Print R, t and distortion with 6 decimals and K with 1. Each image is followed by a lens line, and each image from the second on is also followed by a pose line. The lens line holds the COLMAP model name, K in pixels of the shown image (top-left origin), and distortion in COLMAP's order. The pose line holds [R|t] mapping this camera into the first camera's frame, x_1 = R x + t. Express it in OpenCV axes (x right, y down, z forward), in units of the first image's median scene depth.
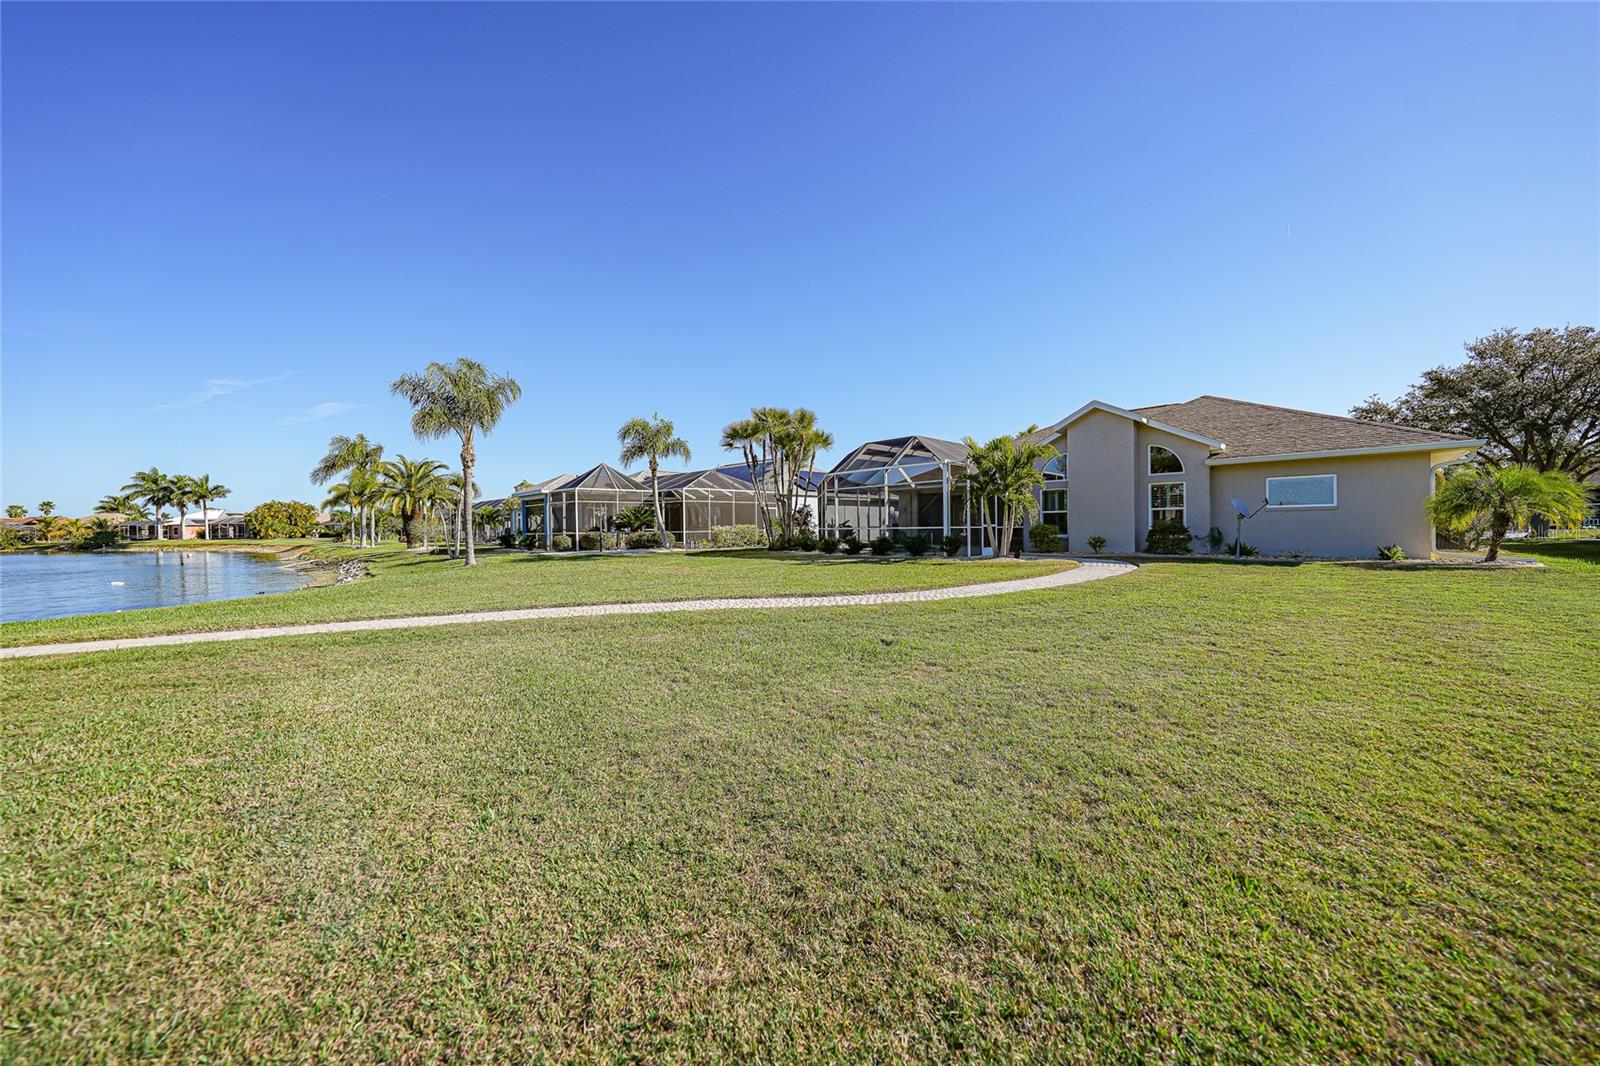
lens RADIAL K [[563.5, 0, 808.7], [0, 563.5, 533.5], [0, 0, 1]] dist [-0.022654, 0.006691]
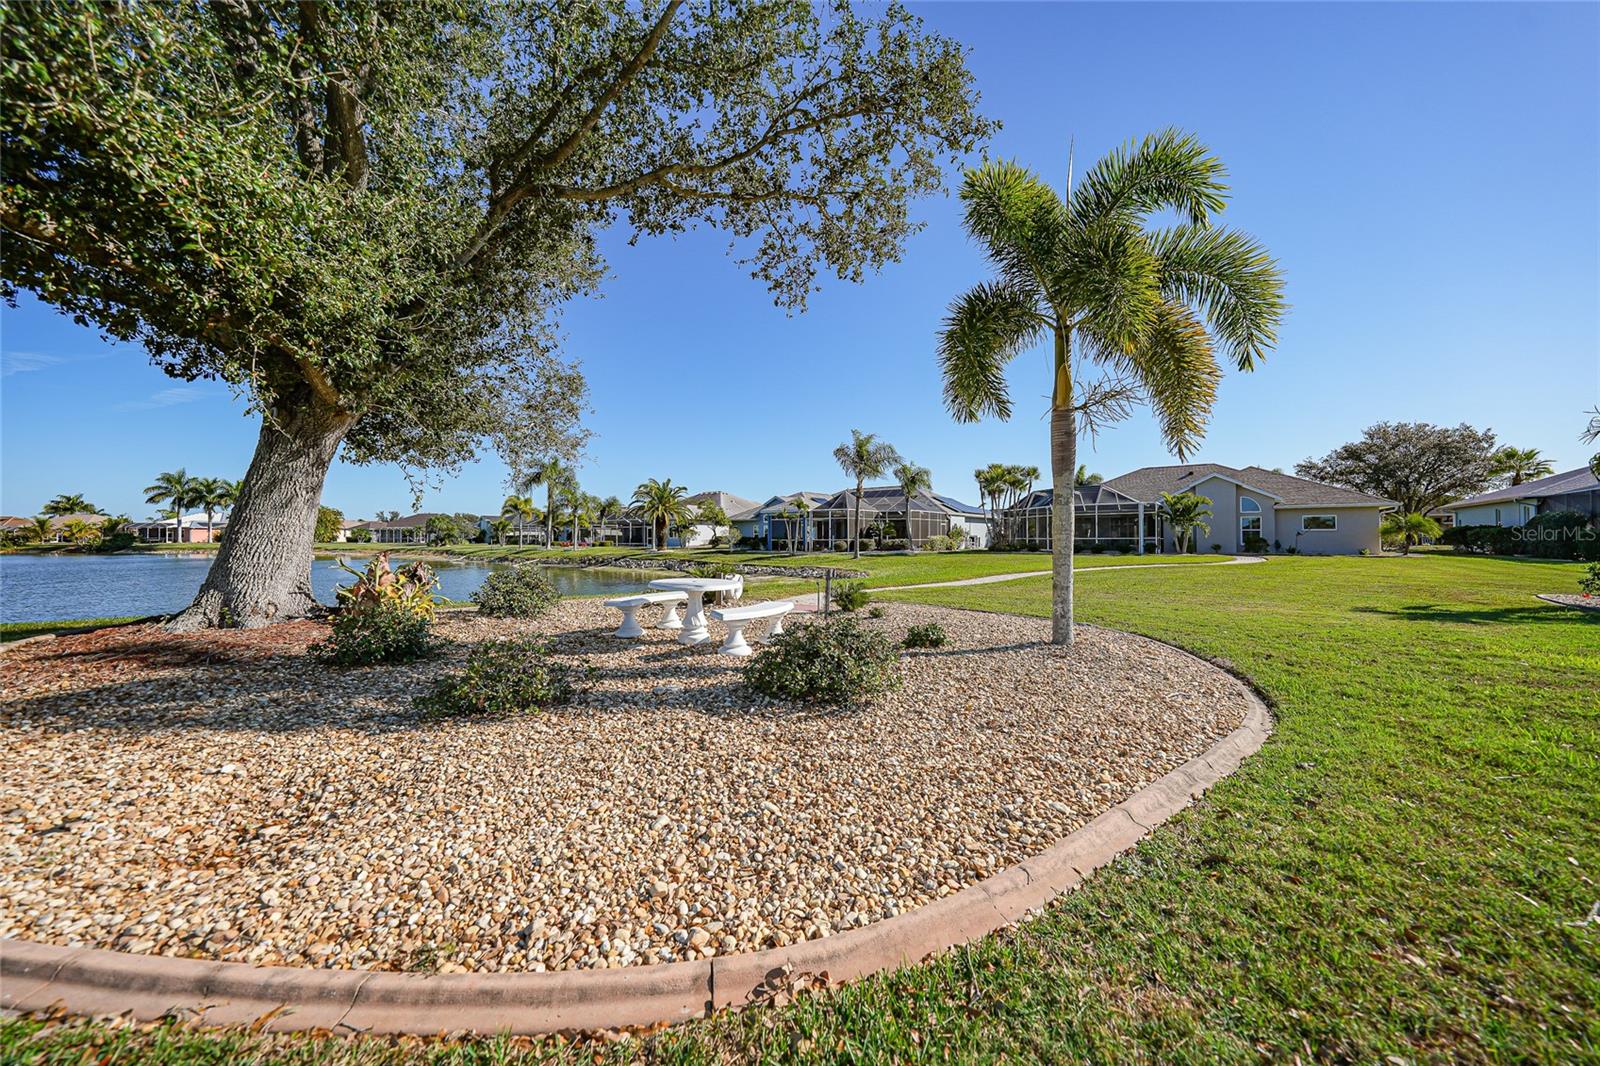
lens RADIAL K [[554.1, 0, 805.0], [0, 554.1, 535.4], [0, 0, 1]] dist [-0.026887, 0.007291]
pose [[0.993084, 0.010263, 0.116961, -0.645285], [-0.008984, 0.999894, -0.011456, 0.005264], [-0.117066, 0.010326, 0.993070, -0.404728]]
